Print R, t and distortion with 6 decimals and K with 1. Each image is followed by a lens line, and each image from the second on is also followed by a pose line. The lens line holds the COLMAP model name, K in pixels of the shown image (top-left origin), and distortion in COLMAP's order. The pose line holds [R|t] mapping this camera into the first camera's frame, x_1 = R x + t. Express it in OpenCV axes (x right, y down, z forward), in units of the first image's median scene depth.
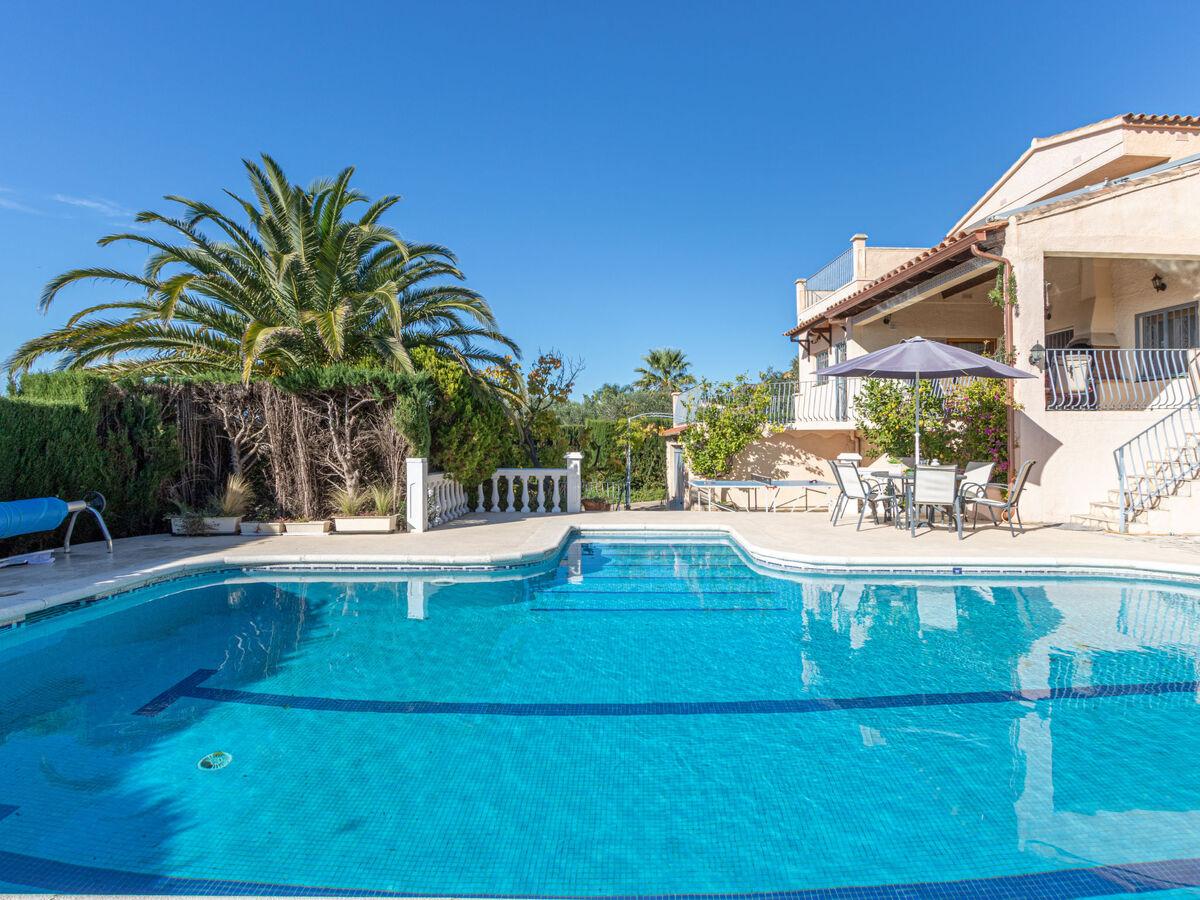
lens RADIAL K [[618.0, 0, 490.4], [0, 618.0, 455.6], [0, 0, 1]] dist [0.003856, -0.002872]
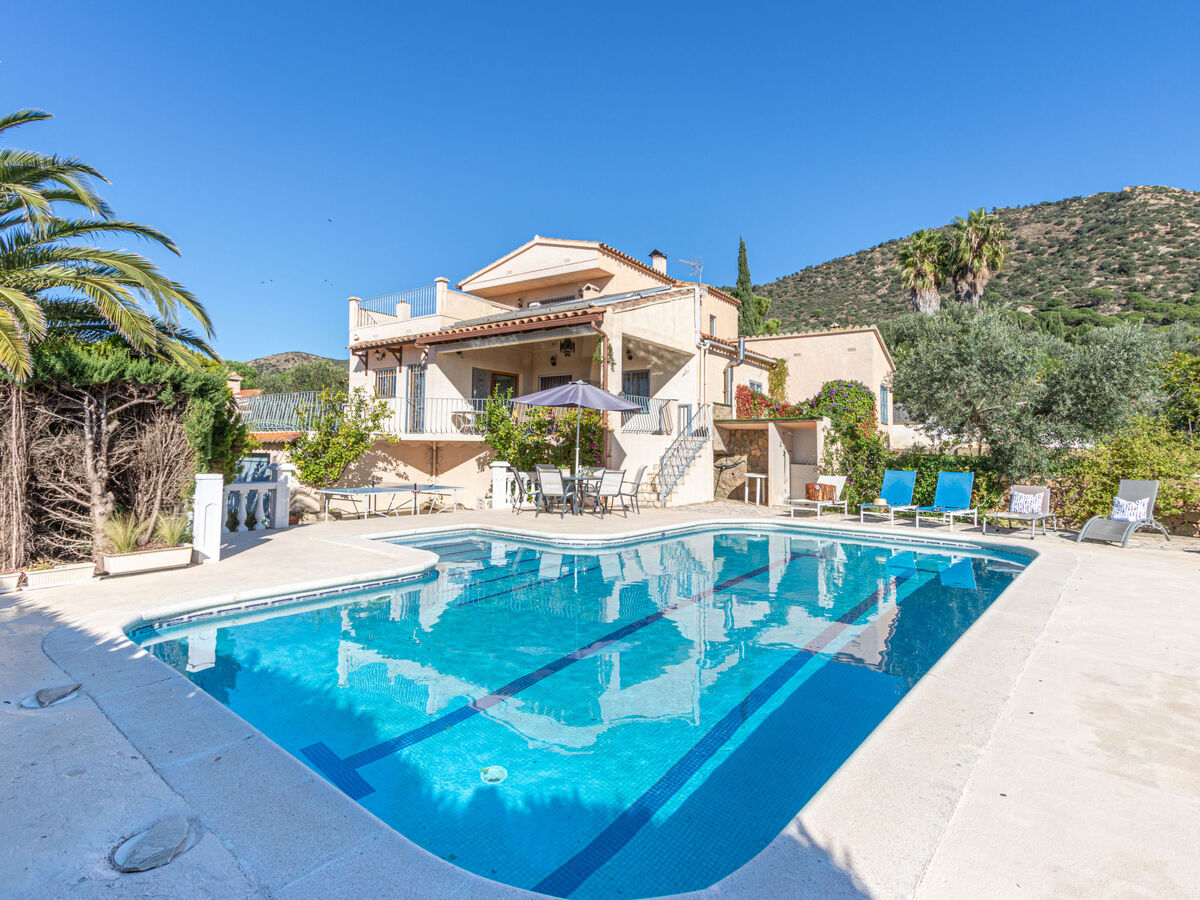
lens RADIAL K [[618.0, 0, 602.9], [0, 618.0, 452.8], [0, 0, 1]] dist [0.003856, -0.002872]
pose [[0.615663, -0.004686, 0.787995, -0.301302], [0.017255, 0.999823, -0.007536, -0.005874], [-0.787820, 0.018237, 0.615635, 0.045536]]
